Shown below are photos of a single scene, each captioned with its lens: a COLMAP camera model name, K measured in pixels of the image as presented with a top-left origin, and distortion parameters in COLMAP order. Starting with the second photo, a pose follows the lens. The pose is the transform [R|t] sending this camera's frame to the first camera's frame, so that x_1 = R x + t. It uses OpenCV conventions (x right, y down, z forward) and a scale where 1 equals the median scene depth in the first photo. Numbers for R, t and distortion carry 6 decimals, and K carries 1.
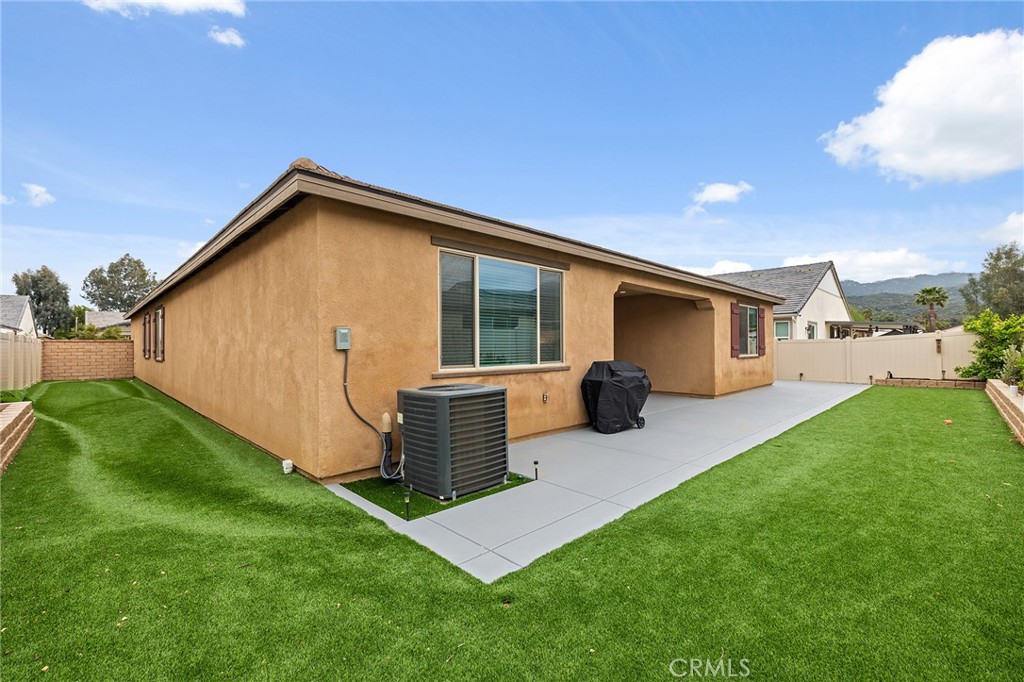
lens RADIAL K [[432.2, 0, 509.2], [0, 432.2, 334.1], [0, 0, 1]] dist [0.004607, 0.000678]
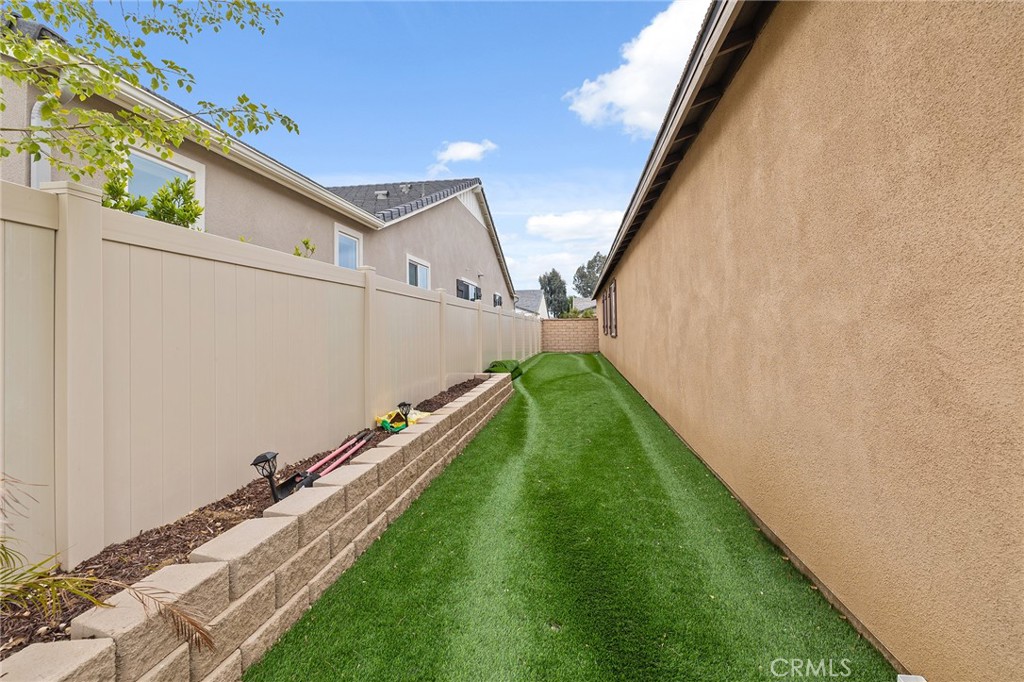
lens RADIAL K [[432.2, 0, 509.2], [0, 432.2, 334.1], [0, 0, 1]] dist [0.004607, 0.000678]
pose [[0.594294, 0.003139, -0.804241, -0.167979], [0.036688, 0.998846, 0.031010, 0.017843], [0.803410, -0.047935, 0.593493, 0.238156]]
